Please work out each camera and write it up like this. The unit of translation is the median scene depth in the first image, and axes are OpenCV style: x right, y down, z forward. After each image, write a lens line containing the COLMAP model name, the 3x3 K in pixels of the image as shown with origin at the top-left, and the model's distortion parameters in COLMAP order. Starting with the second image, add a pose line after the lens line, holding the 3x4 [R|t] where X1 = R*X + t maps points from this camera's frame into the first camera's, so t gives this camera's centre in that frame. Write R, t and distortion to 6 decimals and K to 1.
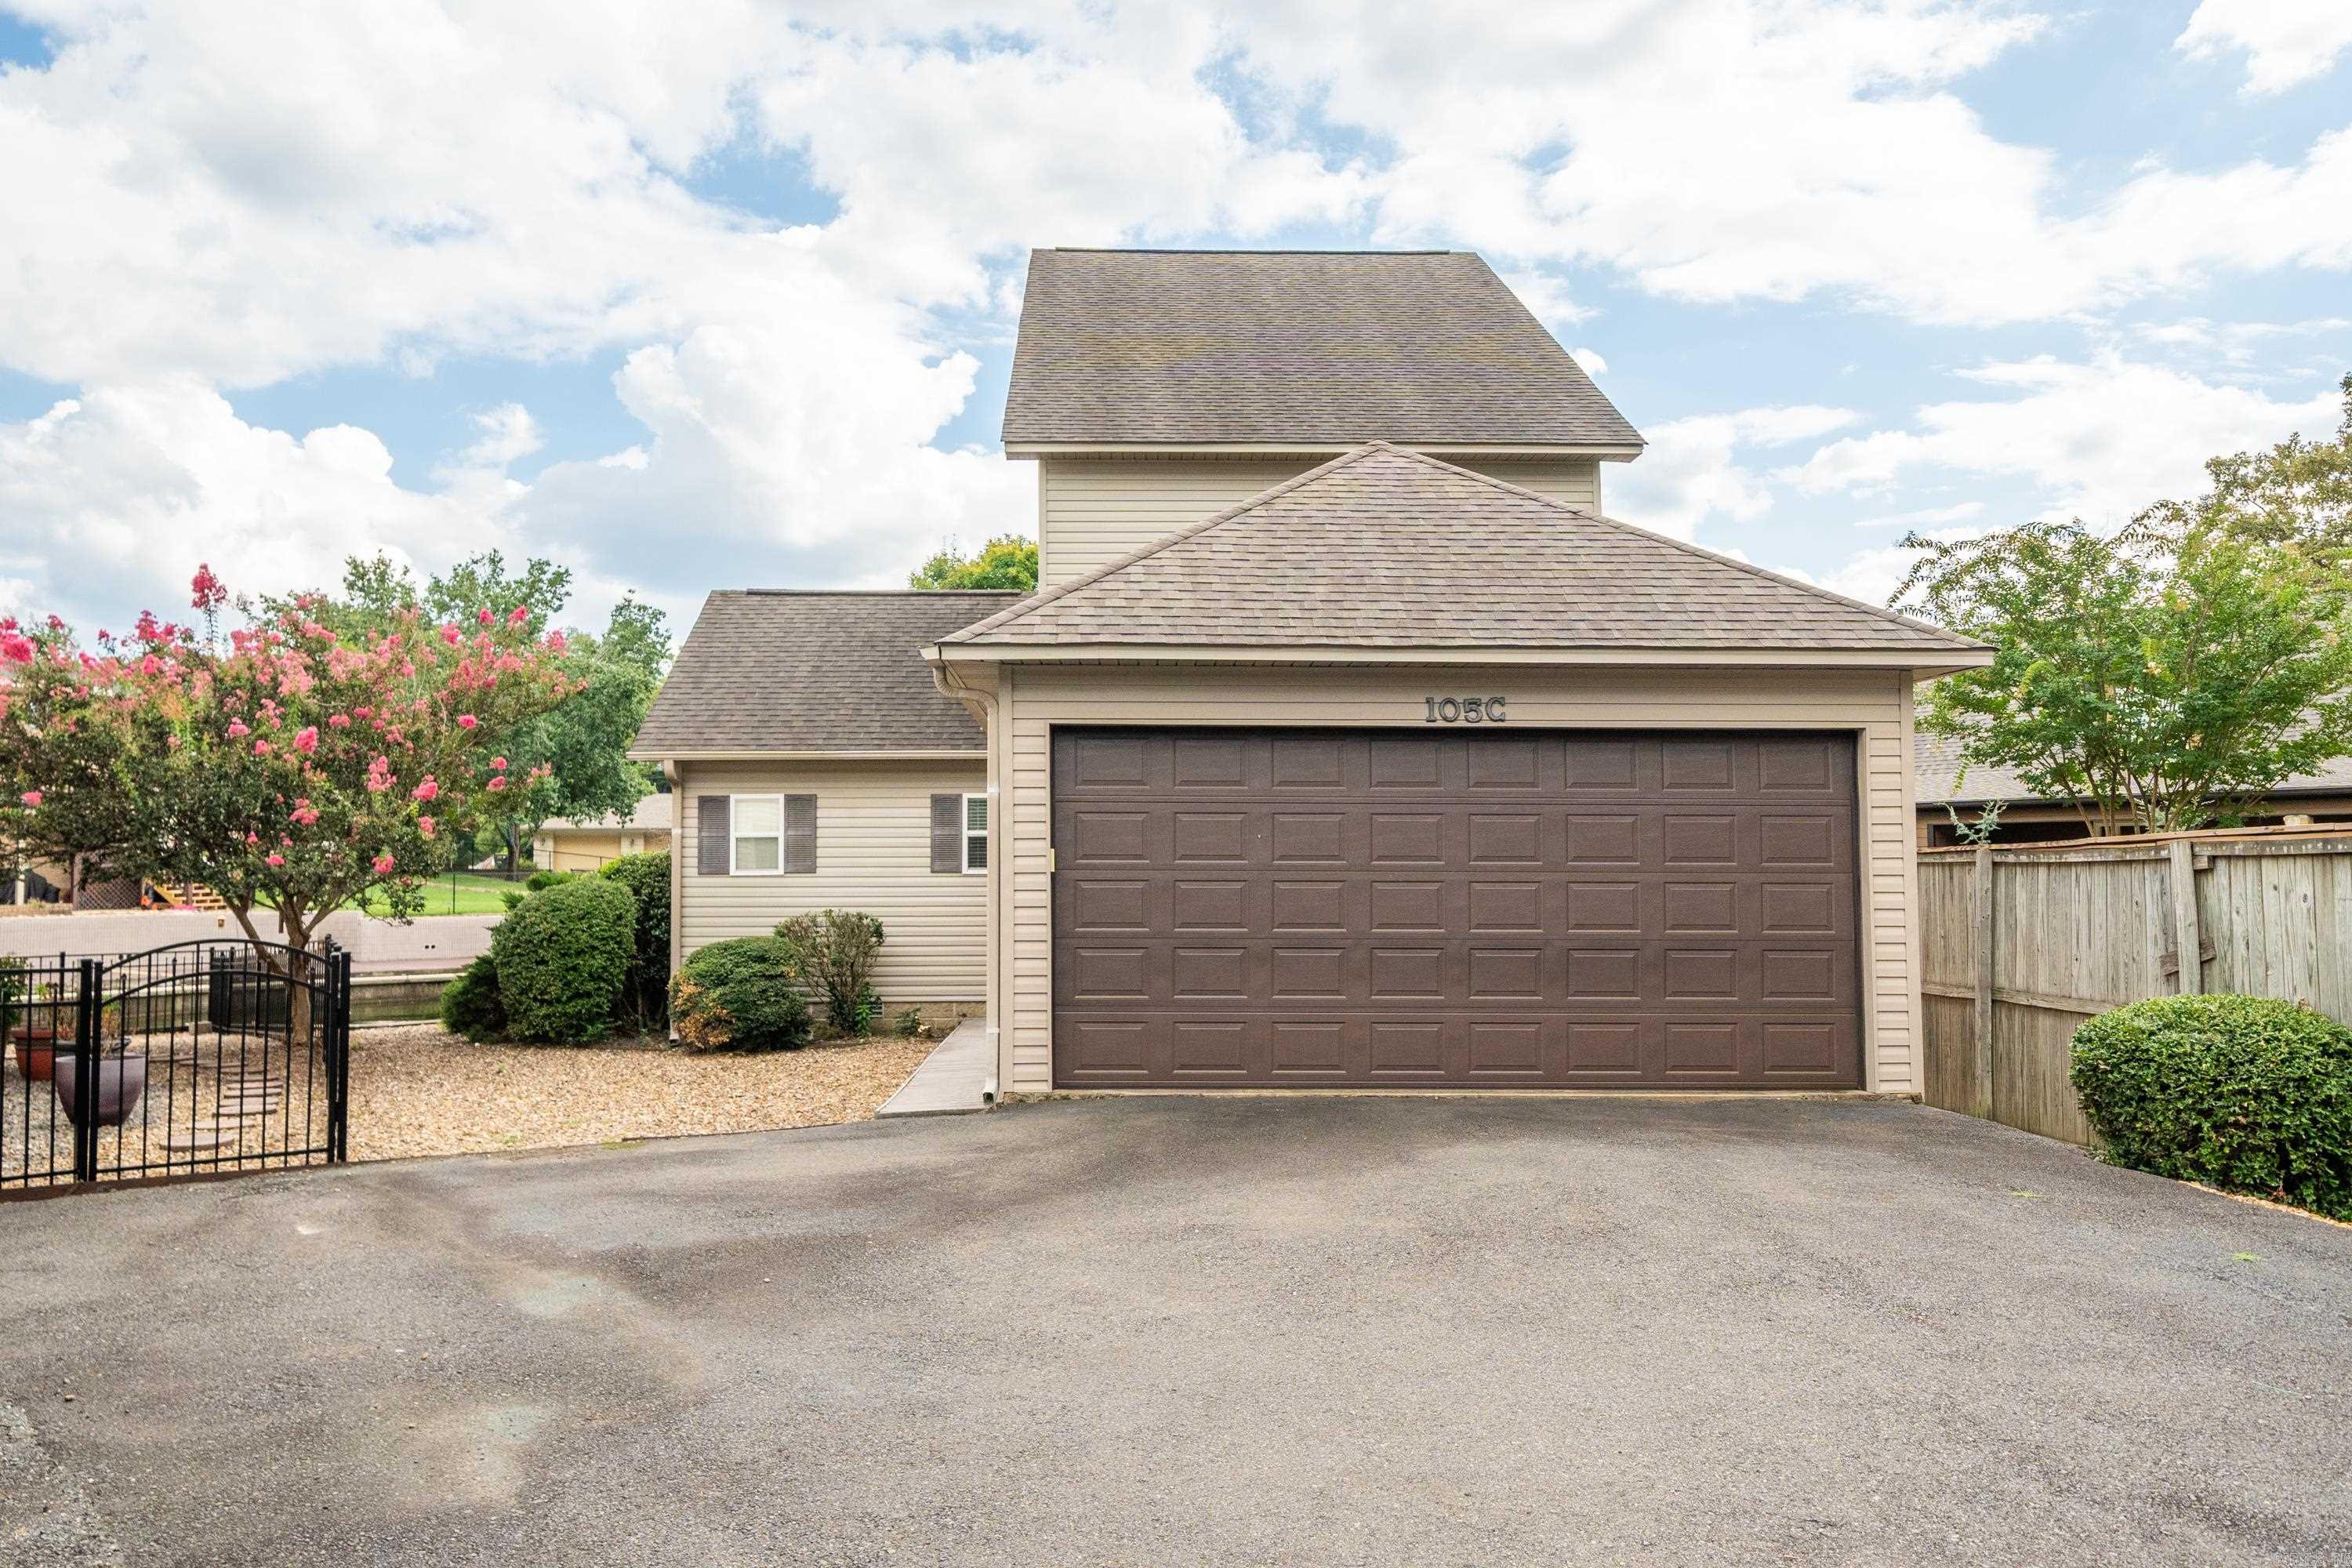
lens RADIAL K [[1597.1, 0, 1176.7], [0, 1597.1, 784.9], [0, 0, 1]] dist [-0.000239, 0.001500]
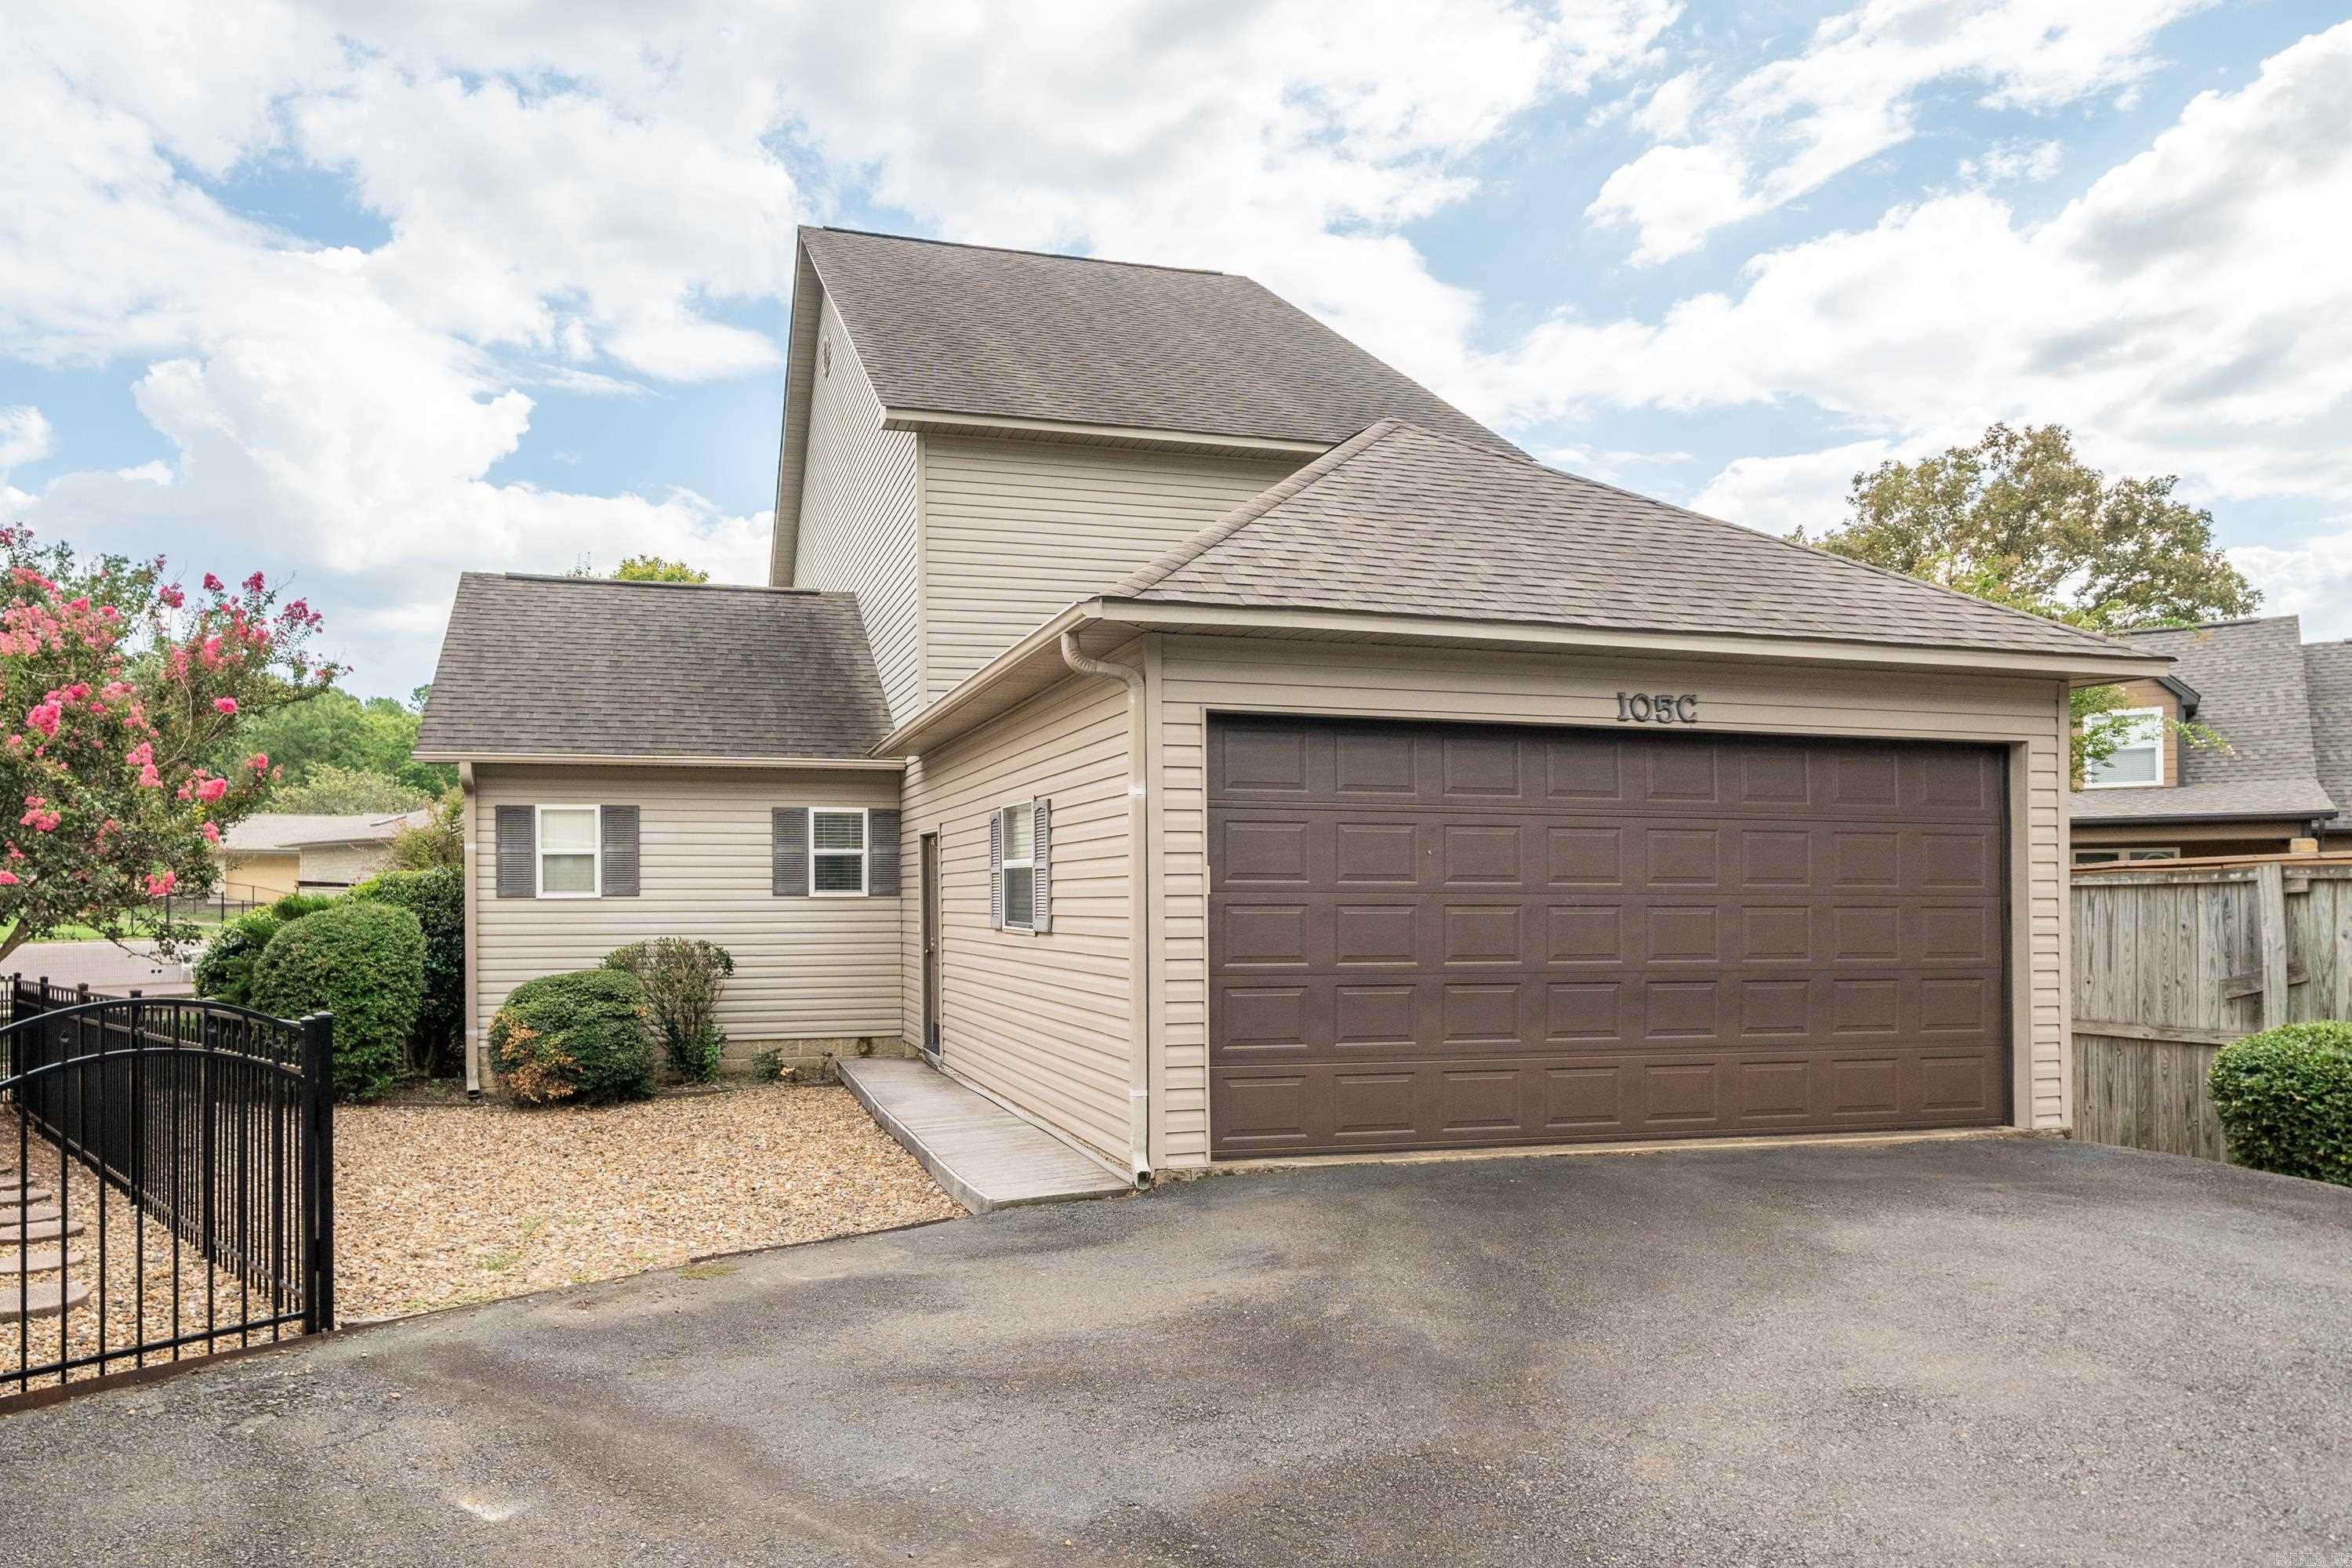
lens RADIAL K [[1511.9, 0, 1174.4], [0, 1511.9, 880.5], [0, 0, 1]] dist [-0.001875, -0.001086]
pose [[0.973074, 0.002721, 0.230477, -0.248776], [-0.013058, 0.998975, 0.043336, 0.013565], [-0.230123, -0.045179, 0.972112, 0.243921]]
